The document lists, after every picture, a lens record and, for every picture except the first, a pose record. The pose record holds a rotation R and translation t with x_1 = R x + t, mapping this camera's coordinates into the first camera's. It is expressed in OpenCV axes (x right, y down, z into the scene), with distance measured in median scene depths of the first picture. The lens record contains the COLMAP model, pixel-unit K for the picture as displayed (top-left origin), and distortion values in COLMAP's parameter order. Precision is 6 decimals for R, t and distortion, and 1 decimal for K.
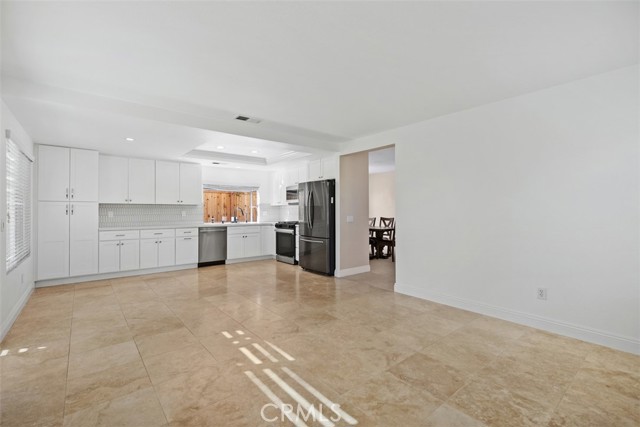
lens RADIAL K [[289.1, 0, 318.3], [0, 289.1, 211.6], [0, 0, 1]] dist [0.006789, -0.001782]
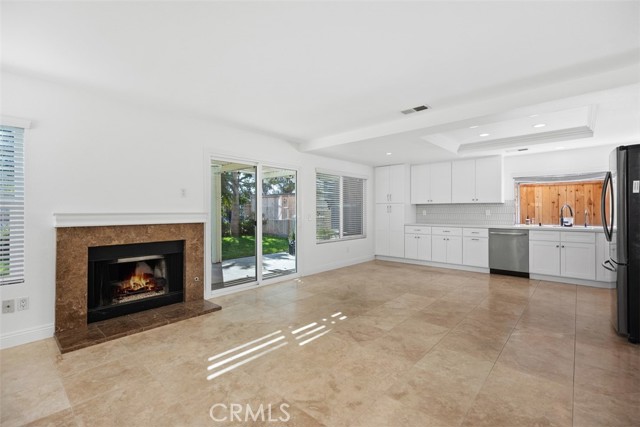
lens RADIAL K [[289.1, 0, 318.0], [0, 289.1, 211.2], [0, 0, 1]] dist [0.006789, -0.001782]
pose [[0.140229, 0.001341, -0.990118, 0.450820], [-0.000266, 0.999999, 0.001317, 0.001564], [0.990119, 0.000079, 0.140230, 0.409830]]
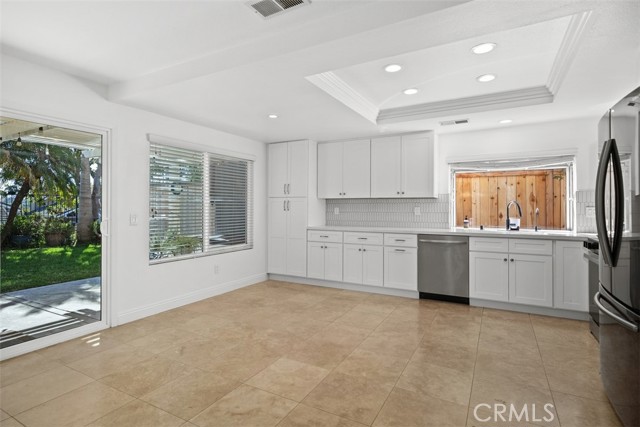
lens RADIAL K [[328.9, 0, 319.8], [0, 328.9, 207.3], [0, 0, 1]] dist [-0.001323, -0.000047]
pose [[0.366683, 0.000065, -0.930346, 0.184127], [-0.002889, 0.999995, -0.001069, -0.000883], [0.930342, 0.003080, 0.366681, 0.631677]]
